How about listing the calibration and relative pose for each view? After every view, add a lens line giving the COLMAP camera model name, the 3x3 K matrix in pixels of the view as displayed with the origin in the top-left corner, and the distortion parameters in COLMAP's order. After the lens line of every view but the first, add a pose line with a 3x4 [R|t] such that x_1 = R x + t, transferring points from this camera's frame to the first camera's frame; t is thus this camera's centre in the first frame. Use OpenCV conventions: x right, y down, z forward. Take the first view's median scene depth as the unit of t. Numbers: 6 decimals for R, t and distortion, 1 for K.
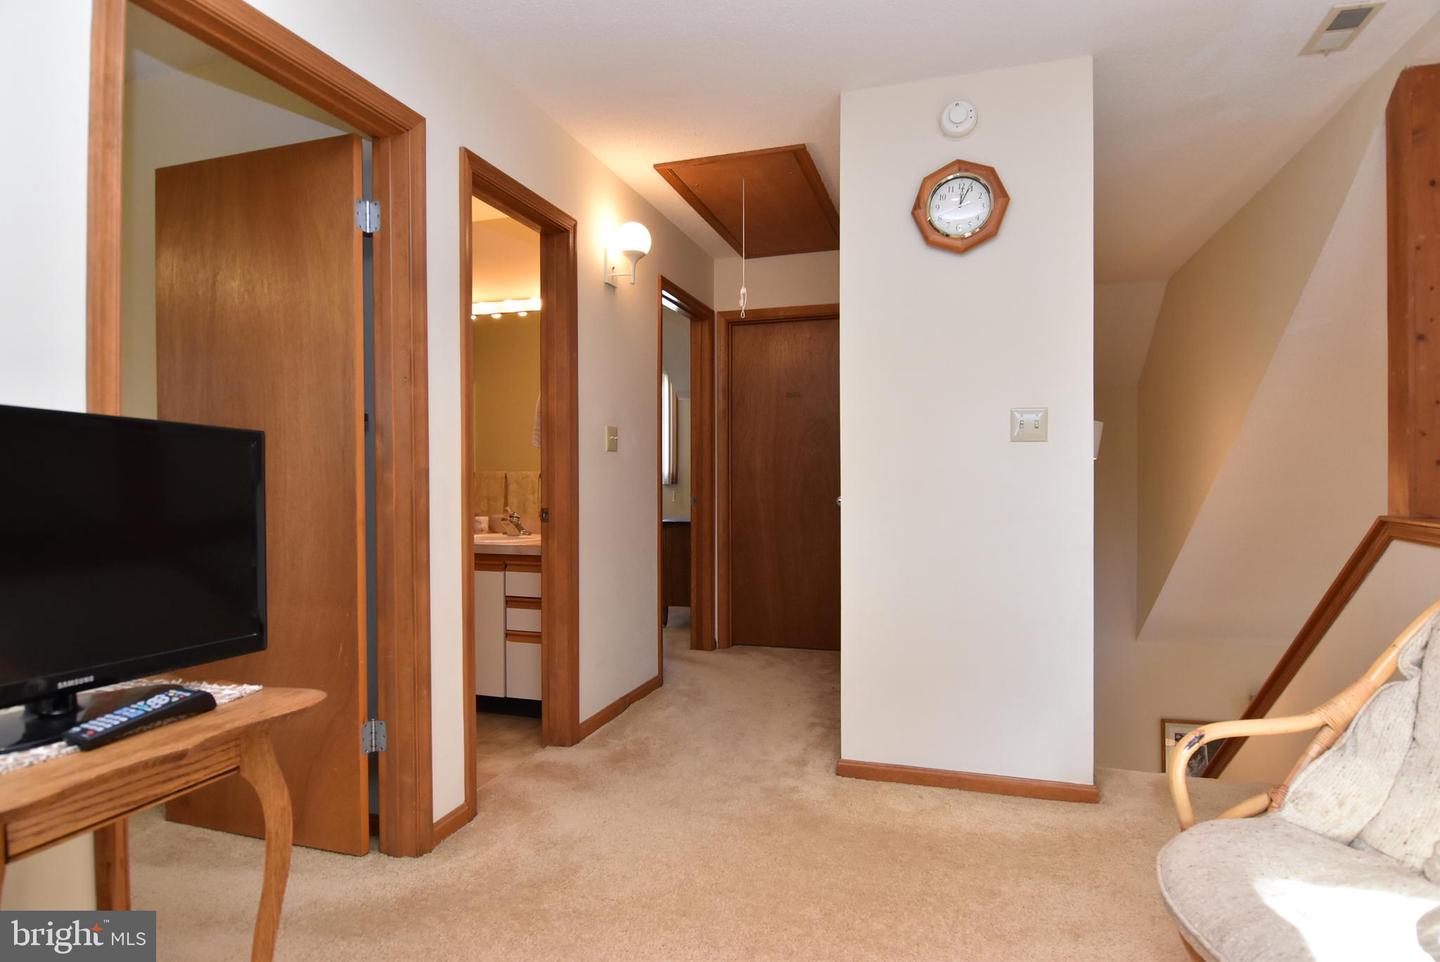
lens RADIAL K [[765.7, 0, 719.0], [0, 765.7, 484.3], [0, 0, 1]] dist [-0.007039, -0.008971]
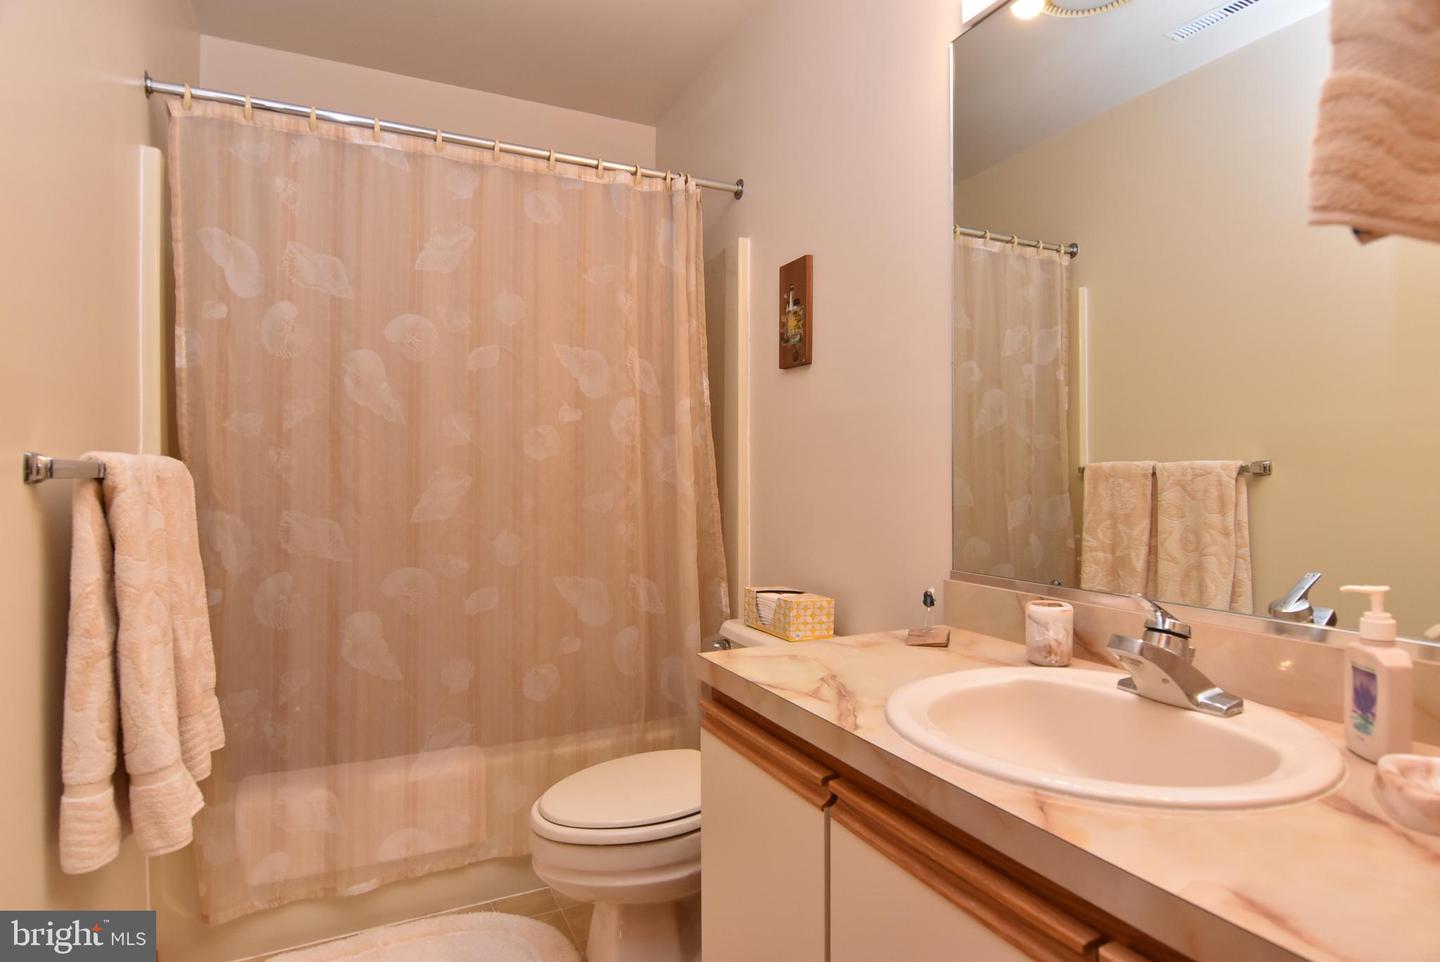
lens RADIAL K [[765.7, 0, 716.7], [0, 765.7, 483.9], [0, 0, 1]] dist [-0.007039, -0.008971]
pose [[0.692938, 0.000870, -0.720997, -0.128302], [0.000384, 0.999999, 0.001576, -0.004217], [0.720997, -0.001369, 0.692936, 0.488472]]
